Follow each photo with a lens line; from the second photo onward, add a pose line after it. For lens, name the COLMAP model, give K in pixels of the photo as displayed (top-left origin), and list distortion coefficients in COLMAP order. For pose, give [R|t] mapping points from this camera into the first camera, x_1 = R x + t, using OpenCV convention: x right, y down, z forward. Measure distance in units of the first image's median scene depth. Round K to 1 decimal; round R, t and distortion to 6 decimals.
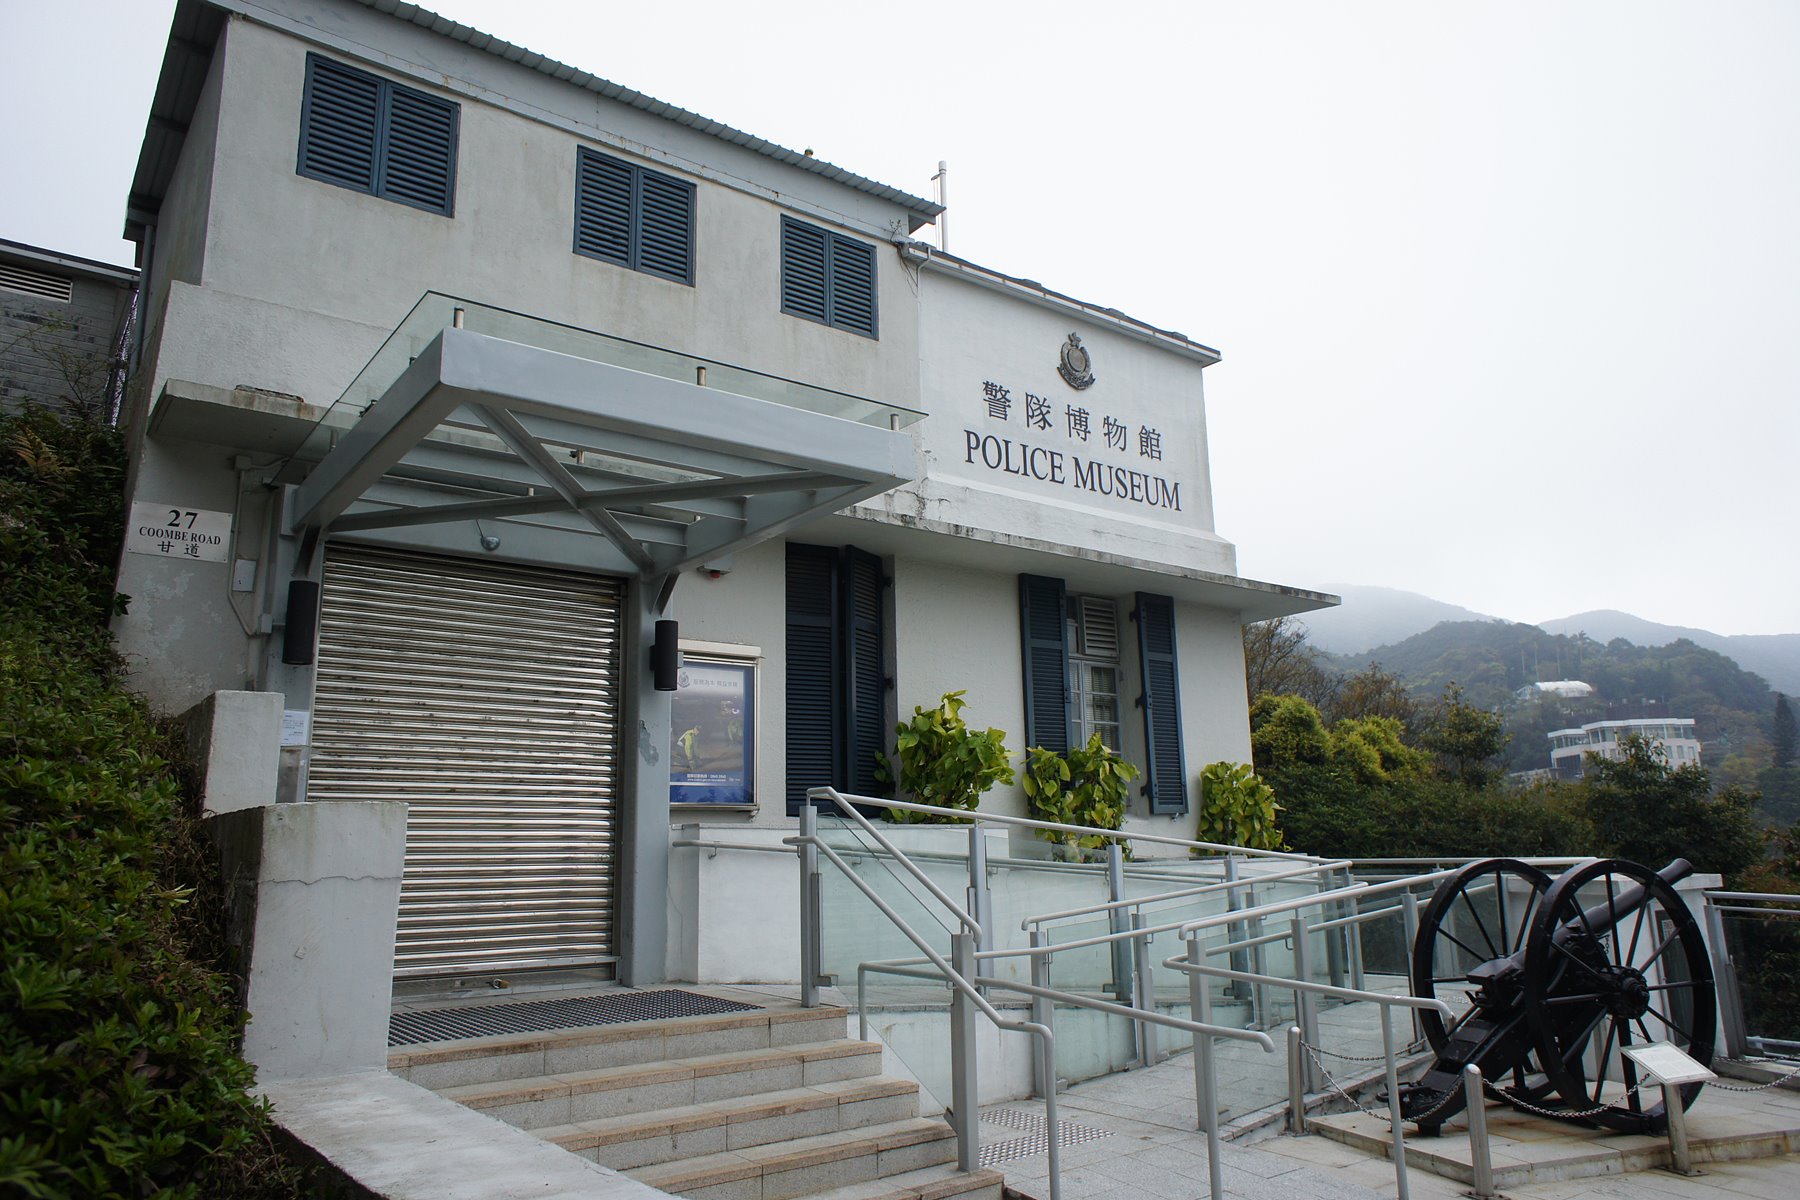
lens RADIAL K [[1233.6, 0, 907.3], [0, 1233.6, 604.4], [0, 0, 1]] dist [-0.052054, 0.083556]
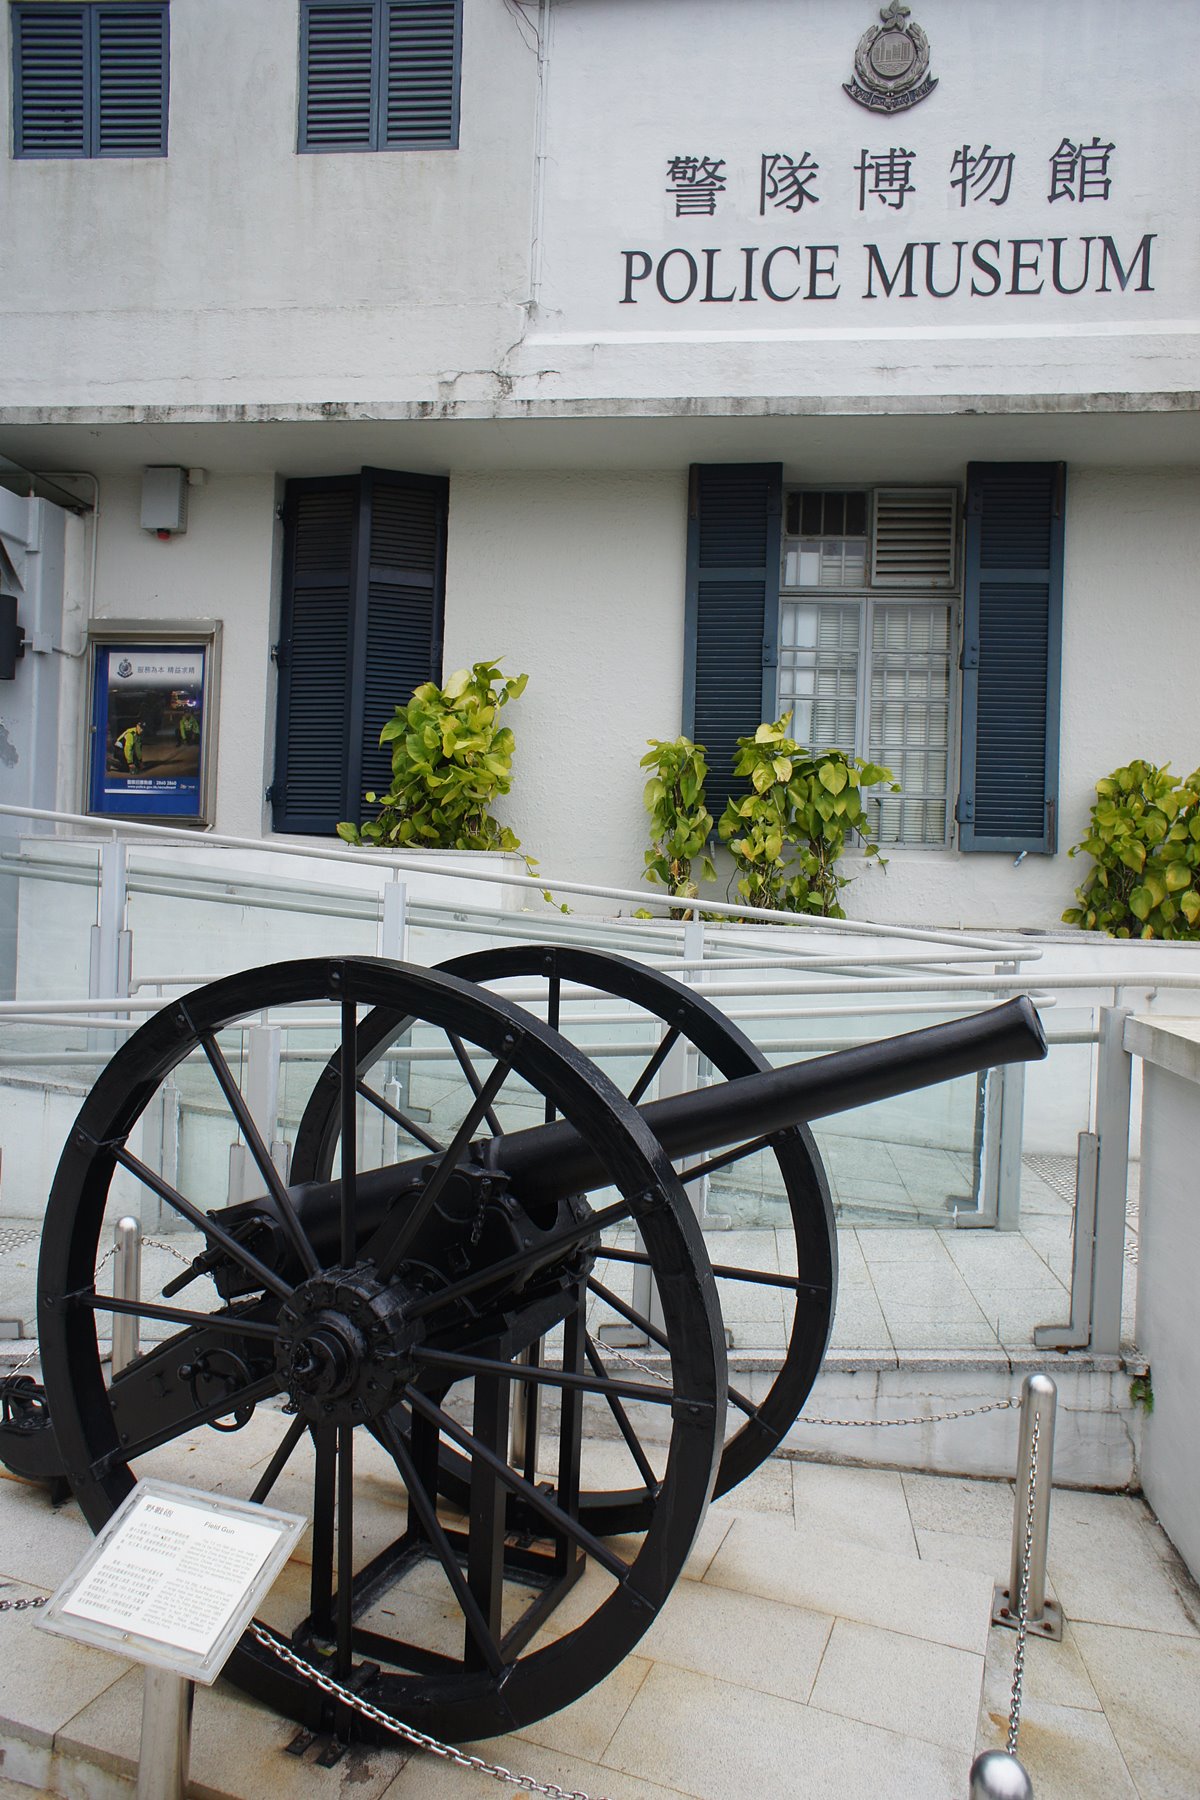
lens RADIAL K [[1233.6, 0, 600.6], [0, 1233.6, 911.8], [0, 0, 1]] dist [-0.052054, 0.083556]
pose [[0.711324, 0.058230, -0.700448, 0.481406], [0.089145, 0.981040, 0.172085, 0.081674], [0.697188, -0.184849, 0.692646, 0.461349]]
